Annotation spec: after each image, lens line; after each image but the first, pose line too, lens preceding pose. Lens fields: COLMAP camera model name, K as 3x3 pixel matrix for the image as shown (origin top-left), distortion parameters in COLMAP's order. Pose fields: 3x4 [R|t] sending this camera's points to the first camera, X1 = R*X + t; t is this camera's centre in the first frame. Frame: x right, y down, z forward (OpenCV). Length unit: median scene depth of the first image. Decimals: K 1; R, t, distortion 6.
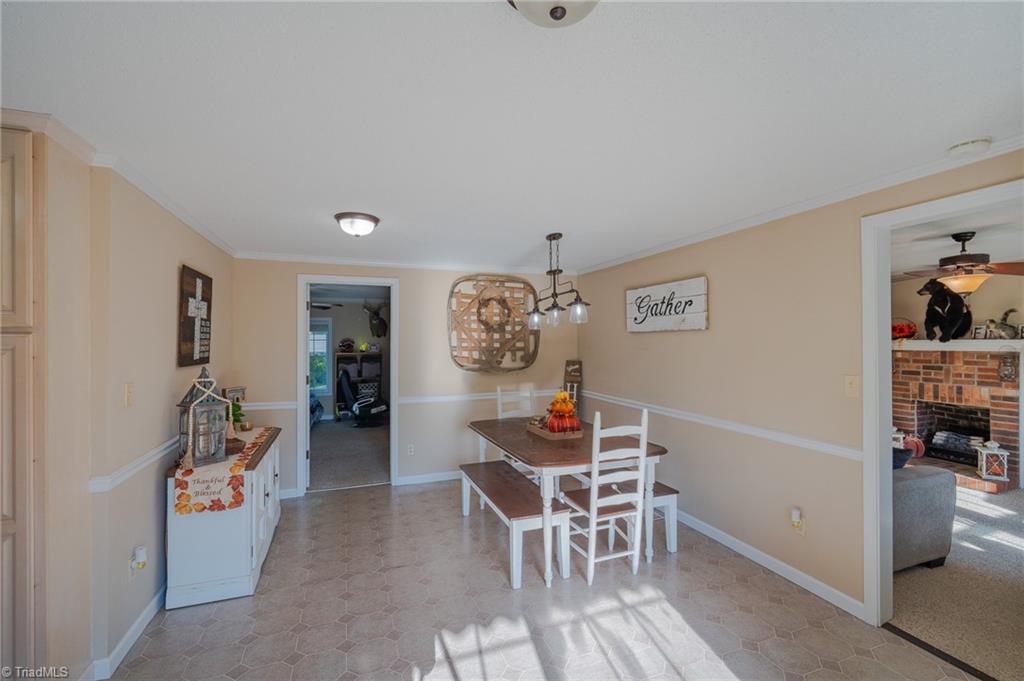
lens RADIAL K [[444.2, 0, 511.1], [0, 444.2, 341.5], [0, 0, 1]] dist [-0.010608, 0.001531]
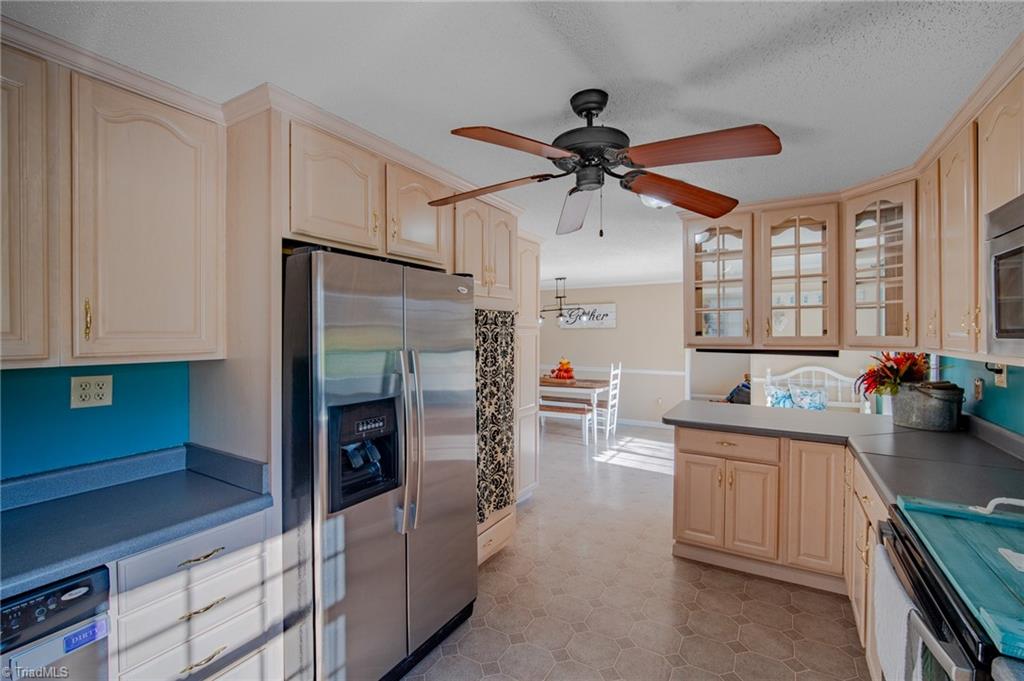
lens RADIAL K [[444.2, 0, 509.9], [0, 444.2, 334.8], [0, 0, 1]] dist [-0.010608, 0.001531]
pose [[0.782338, 0.000309, 0.622854, -1.291690], [-0.000449, 1.000000, 0.000067, 0.006173], [-0.622854, -0.000332, 0.782338, -0.369236]]
